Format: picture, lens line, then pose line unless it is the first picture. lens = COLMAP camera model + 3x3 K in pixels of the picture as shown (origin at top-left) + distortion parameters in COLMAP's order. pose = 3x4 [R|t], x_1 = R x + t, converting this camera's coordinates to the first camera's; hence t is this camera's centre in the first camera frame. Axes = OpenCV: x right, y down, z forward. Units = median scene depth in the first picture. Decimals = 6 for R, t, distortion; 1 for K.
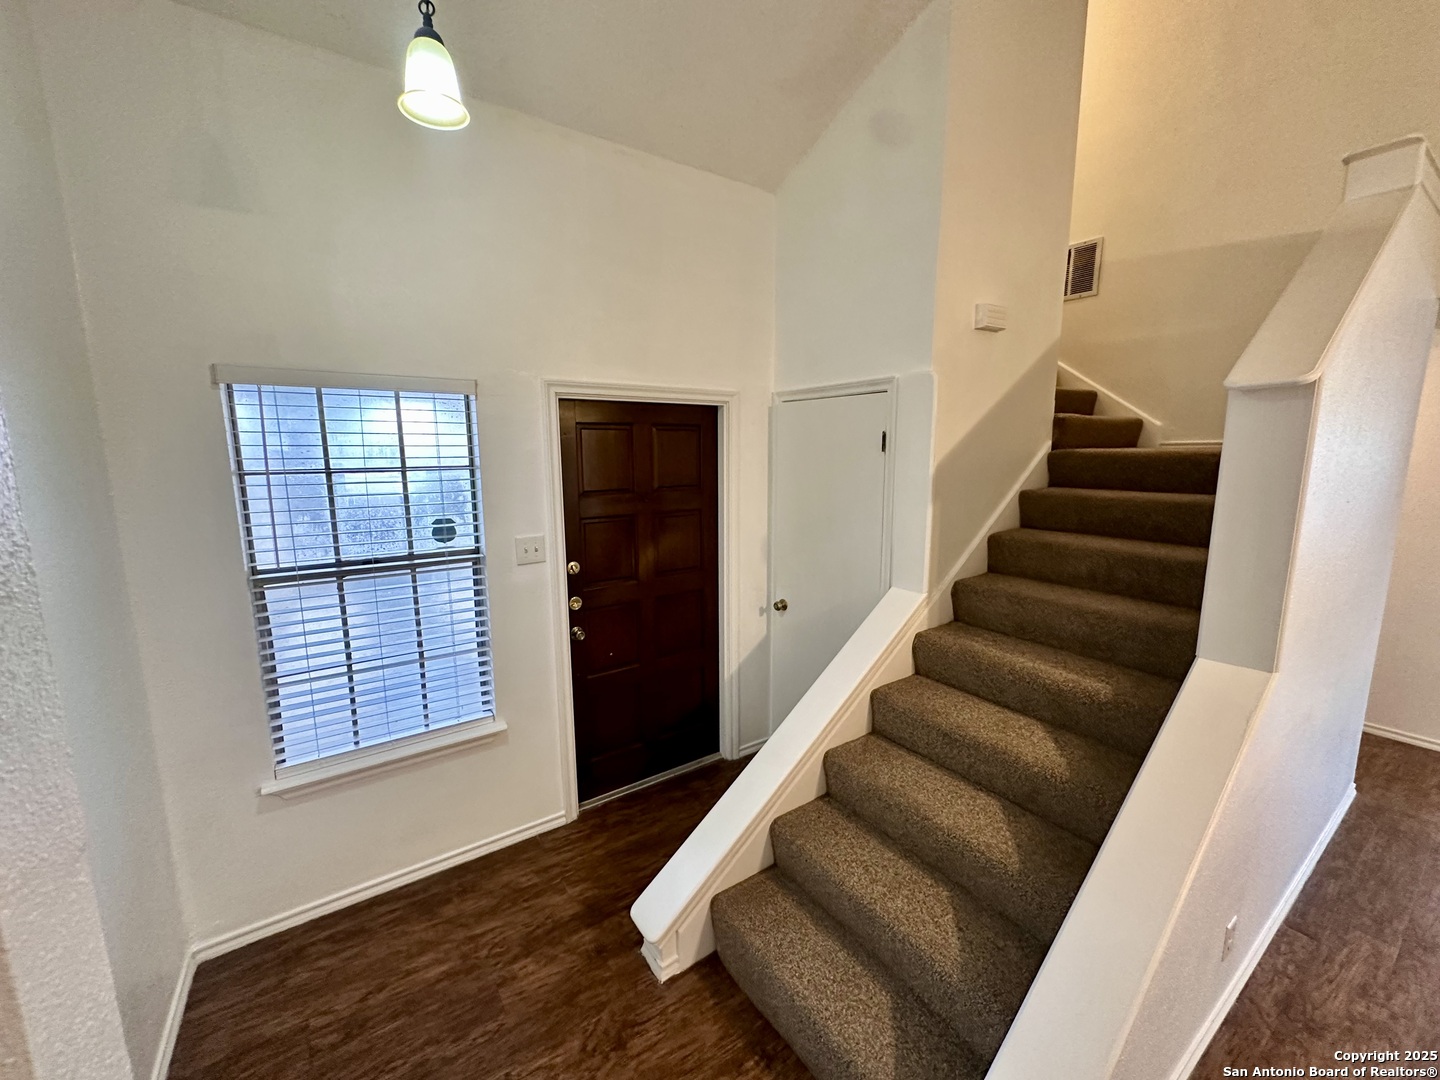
lens RADIAL K [[567.3, 0, 720.0], [0, 567.3, 540.0], [0, 0, 1]] dist [-0.000028, -0.000044]
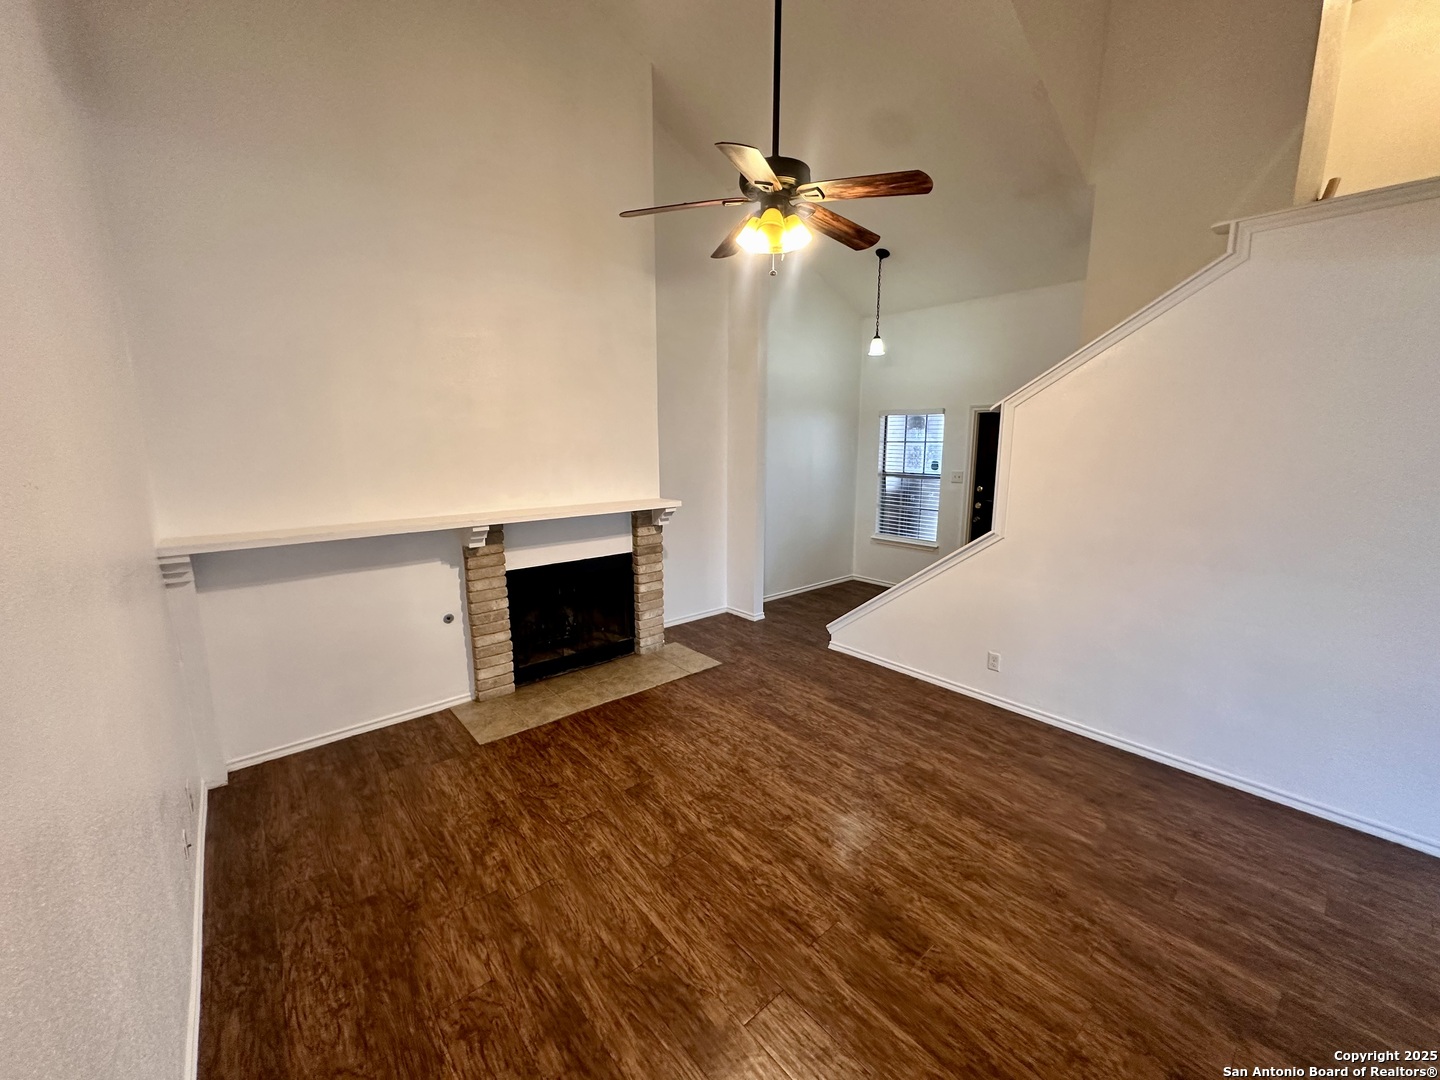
lens RADIAL K [[571.5, 0, 718.7], [0, 571.5, 536.7], [0, 0, 1]] dist [-0.002441, -0.000085]
pose [[0.111856, 0.176875, -0.977857, 1.975721], [-0.156717, 0.974858, 0.158406, 0.039931], [0.981289, 0.135528, 0.136763, -0.288924]]
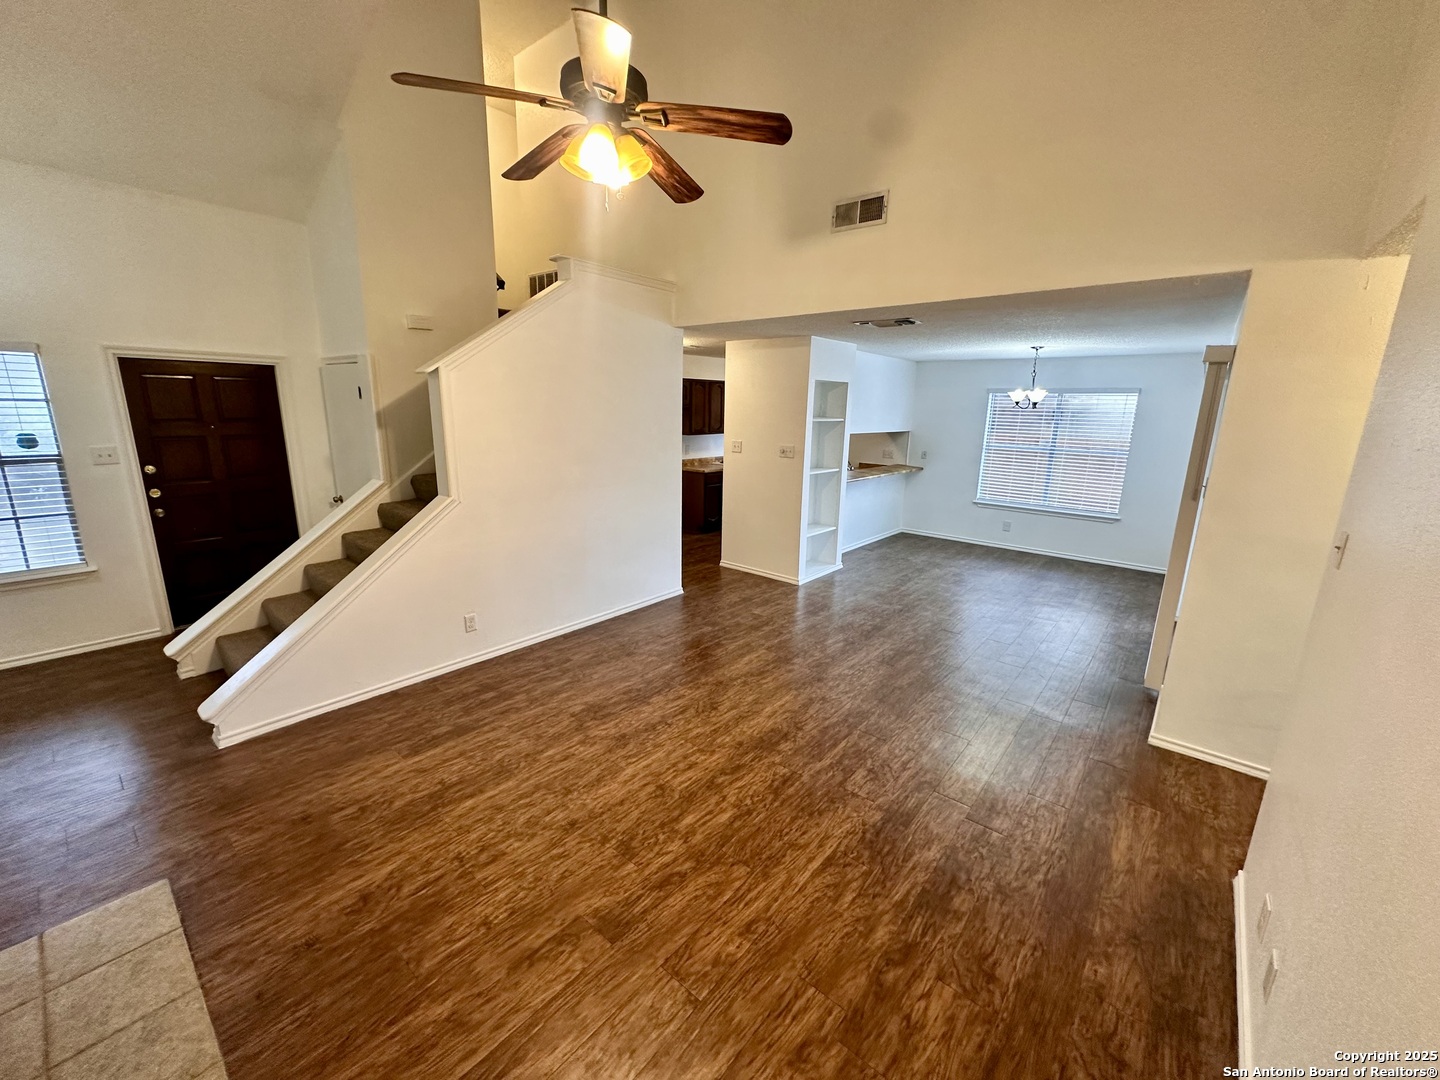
lens RADIAL K [[571.5, 0, 718.7], [0, 571.5, 536.7], [0, 0, 1]] dist [-0.002441, -0.000085]
pose [[0.963127, -0.031660, 0.267177, 0.873047], [0.013147, 0.997404, 0.070797, 0.153048], [-0.268725, -0.064674, 0.961043, -0.982964]]
